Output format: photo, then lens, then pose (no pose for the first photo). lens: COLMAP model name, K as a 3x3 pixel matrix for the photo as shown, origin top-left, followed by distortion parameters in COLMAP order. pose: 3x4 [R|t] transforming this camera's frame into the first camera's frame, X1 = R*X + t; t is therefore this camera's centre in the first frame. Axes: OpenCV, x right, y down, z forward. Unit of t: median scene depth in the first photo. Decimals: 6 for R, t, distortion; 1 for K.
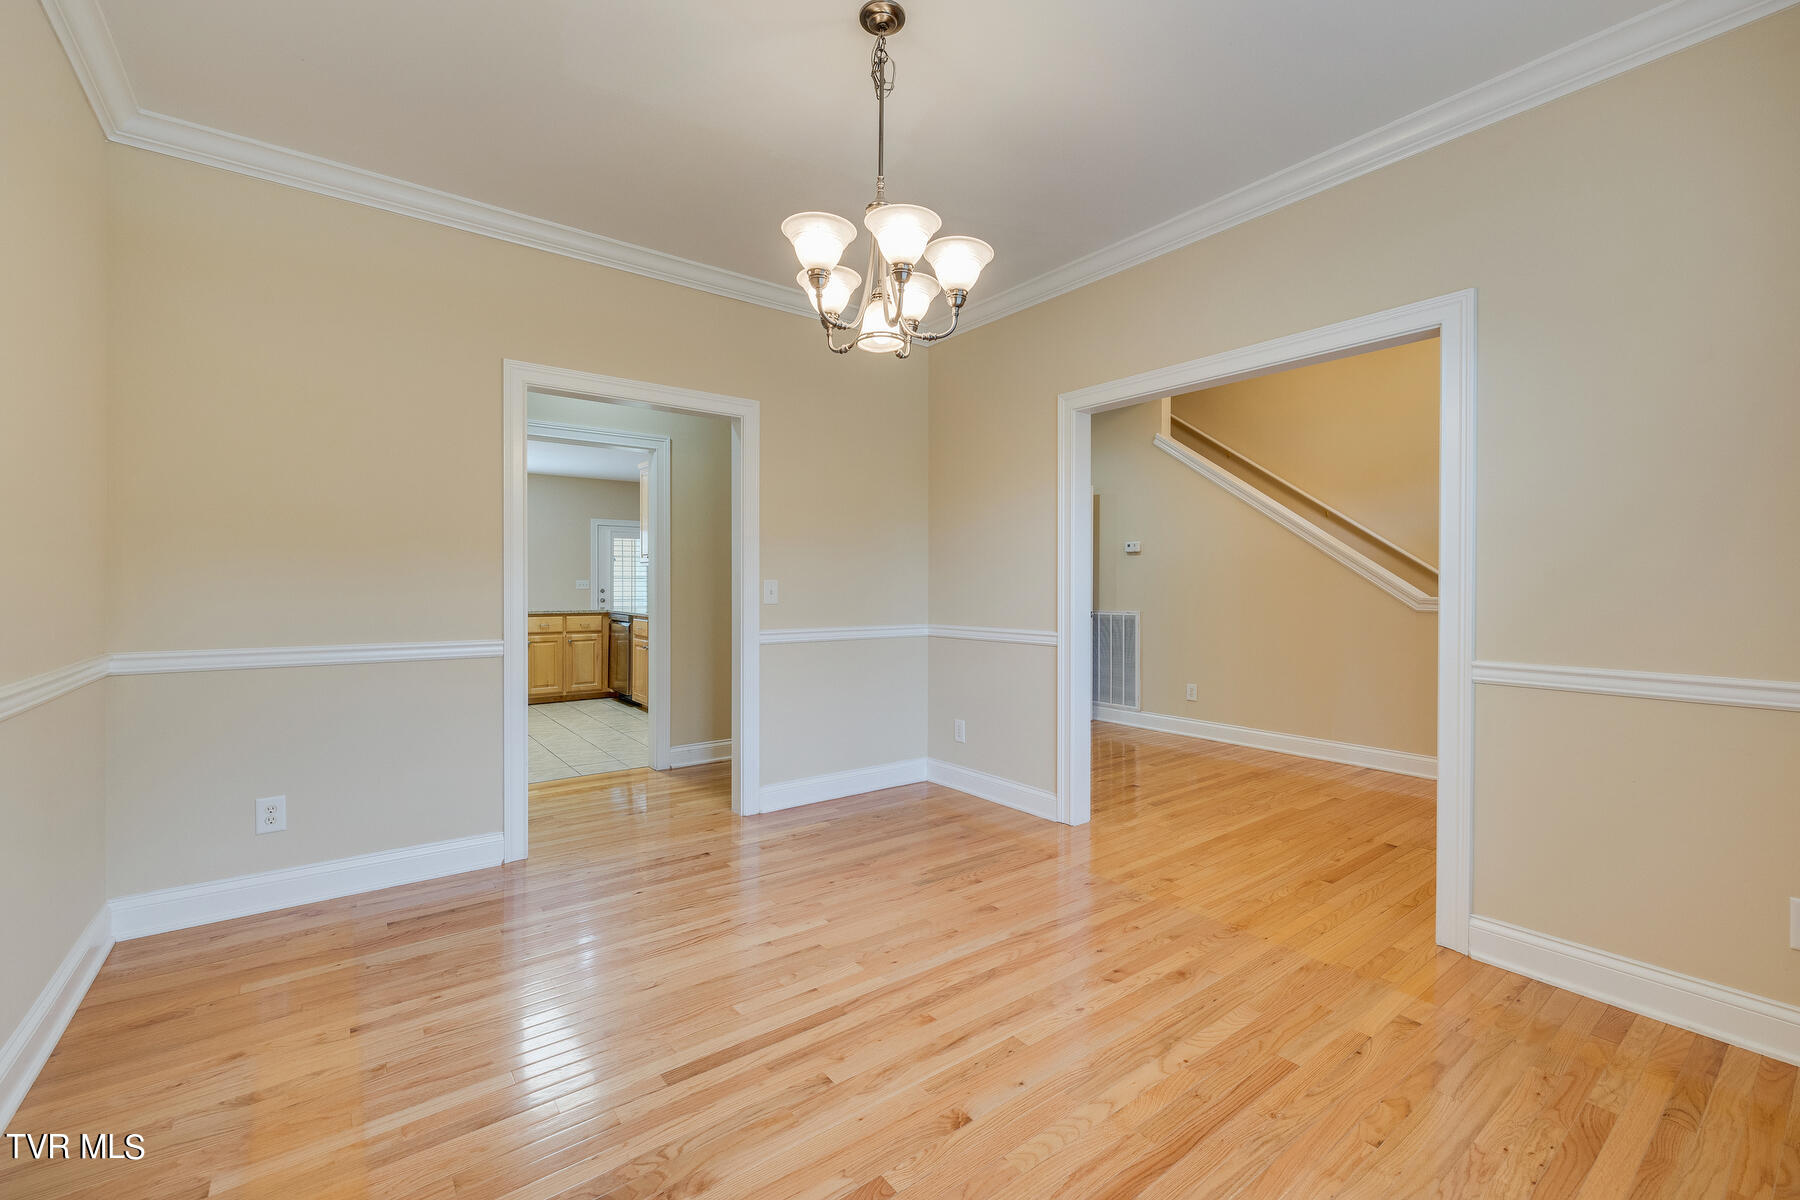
lens RADIAL K [[756.5, 0, 900.0], [0, 756.5, 600.0], [0, 0, 1]] dist [-0.000359, -0.000066]
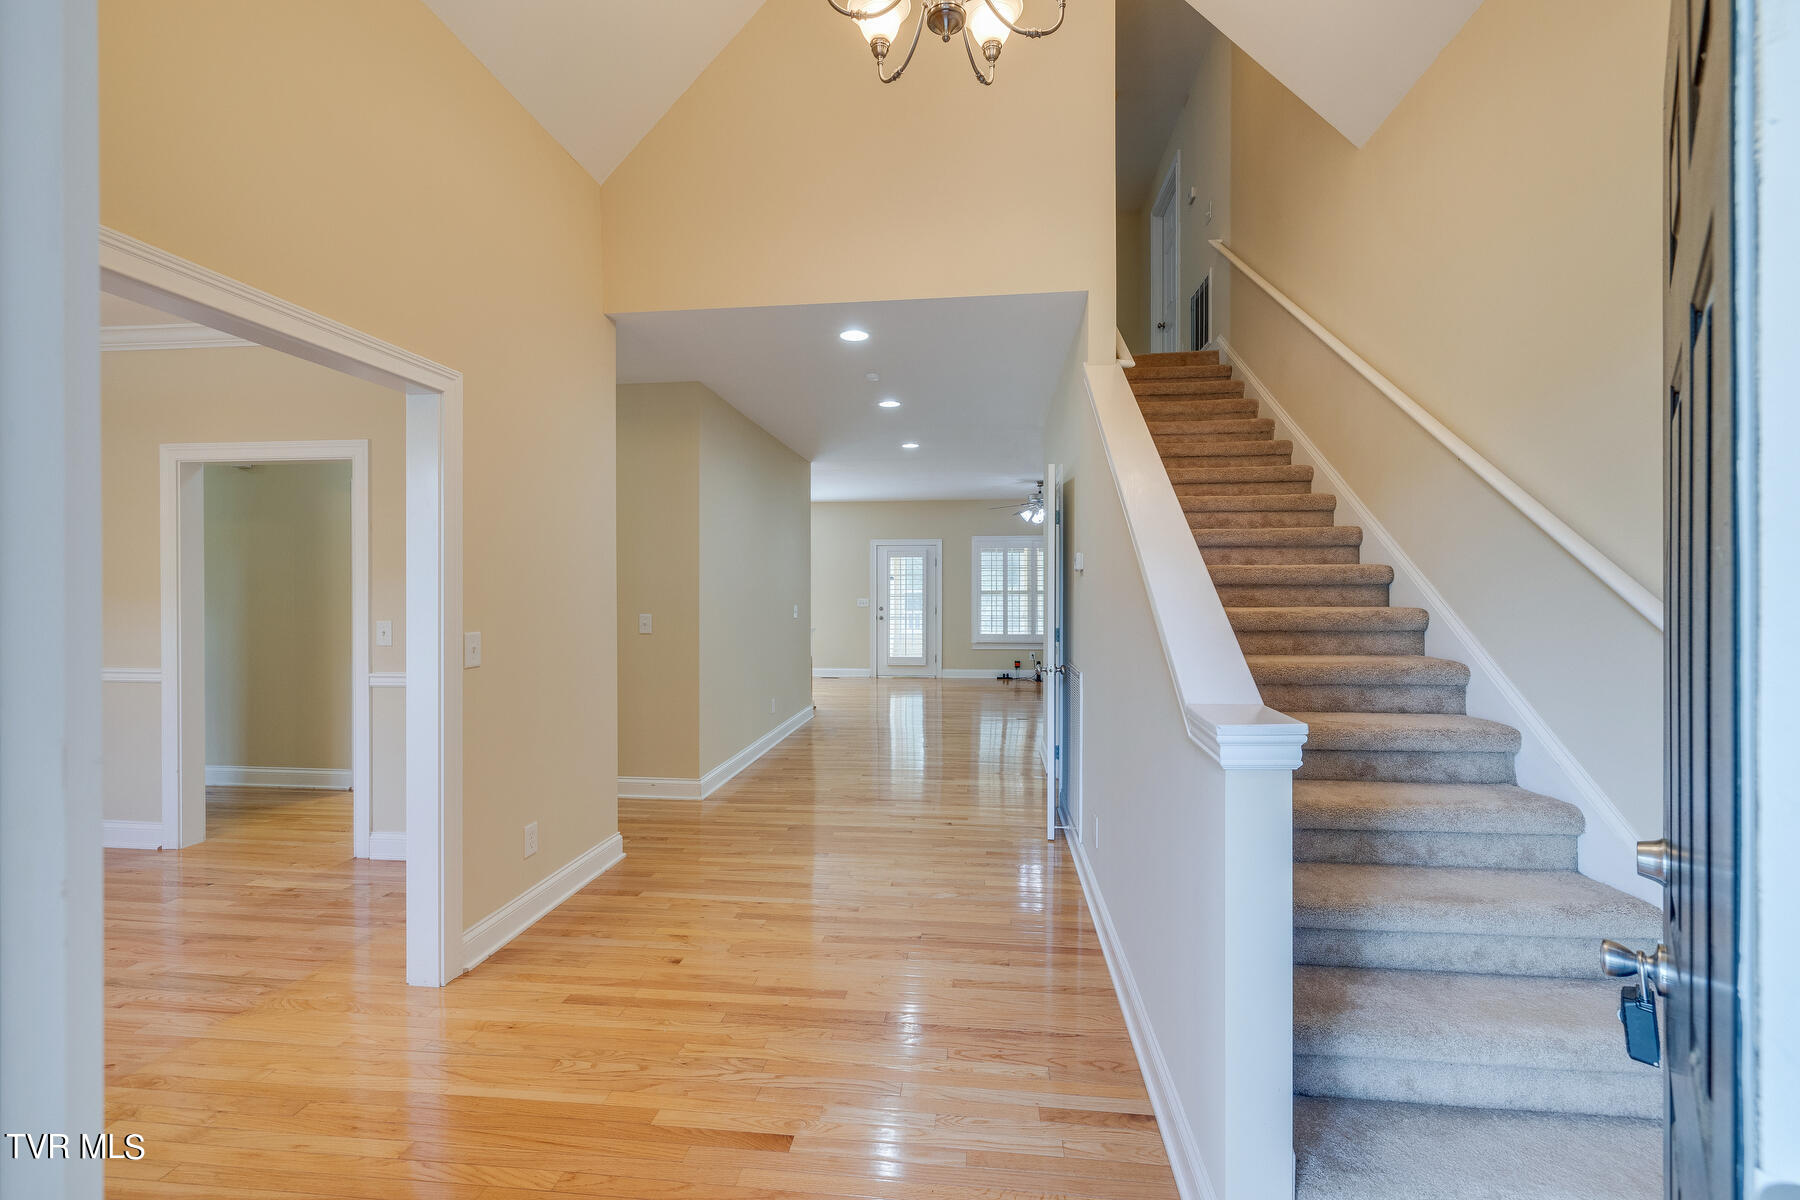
lens RADIAL K [[756.5, 0, 900.0], [0, 756.5, 600.0], [0, 0, 1]] dist [-0.000359, -0.000066]
pose [[0.722962, 0.005580, -0.690865, 0.439126], [-0.011570, 0.999925, -0.004032, -0.025495], [0.690791, 0.010908, 0.722972, 0.339004]]
